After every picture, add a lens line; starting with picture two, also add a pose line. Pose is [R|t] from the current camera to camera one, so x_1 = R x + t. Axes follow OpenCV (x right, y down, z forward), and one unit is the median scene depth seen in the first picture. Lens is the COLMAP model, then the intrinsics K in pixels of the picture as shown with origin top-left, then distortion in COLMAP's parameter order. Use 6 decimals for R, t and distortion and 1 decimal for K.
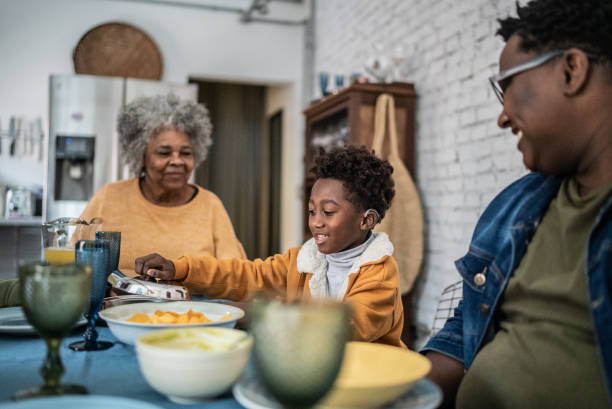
lens RADIAL K [[582.4, 0, 306.0], [0, 582.4, 204.5], [0, 0, 1]] dist [-0.060967, 0.072515]
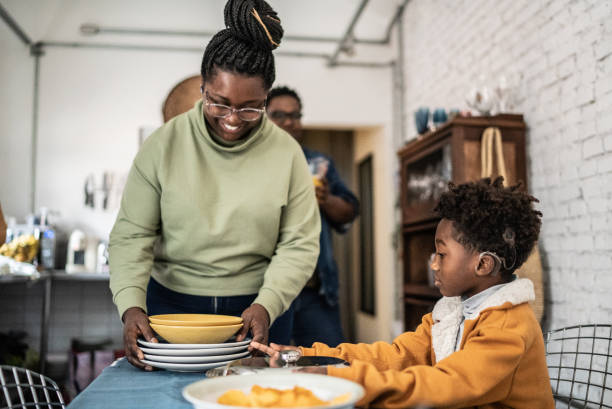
lens RADIAL K [[582.4, 0, 306.0], [0, 582.4, 204.5], [0, 0, 1]] dist [-0.060967, 0.072515]
pose [[0.989263, -0.032792, -0.142421, -0.023479], [0.020465, 0.995983, -0.087171, 0.002308], [0.144707, 0.083321, 0.985960, 0.073474]]
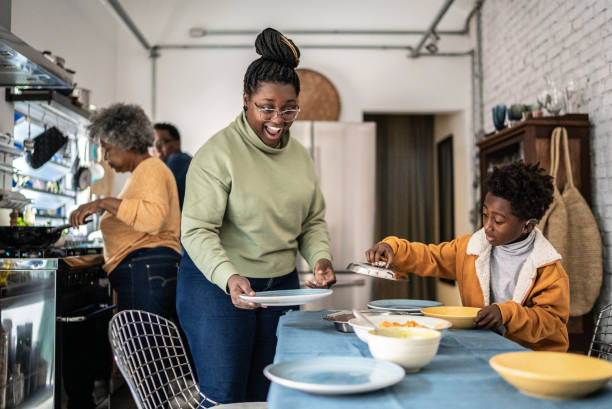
lens RADIAL K [[597.9, 0, 305.7], [0, 597.9, 202.3], [0, 0, 1]] dist [-0.033222, 0.009977]
pose [[0.965216, -0.032392, -0.259441, -0.033398], [0.023697, 0.999050, -0.036572, -0.021020], [0.260379, 0.029152, 0.965066, -0.169430]]
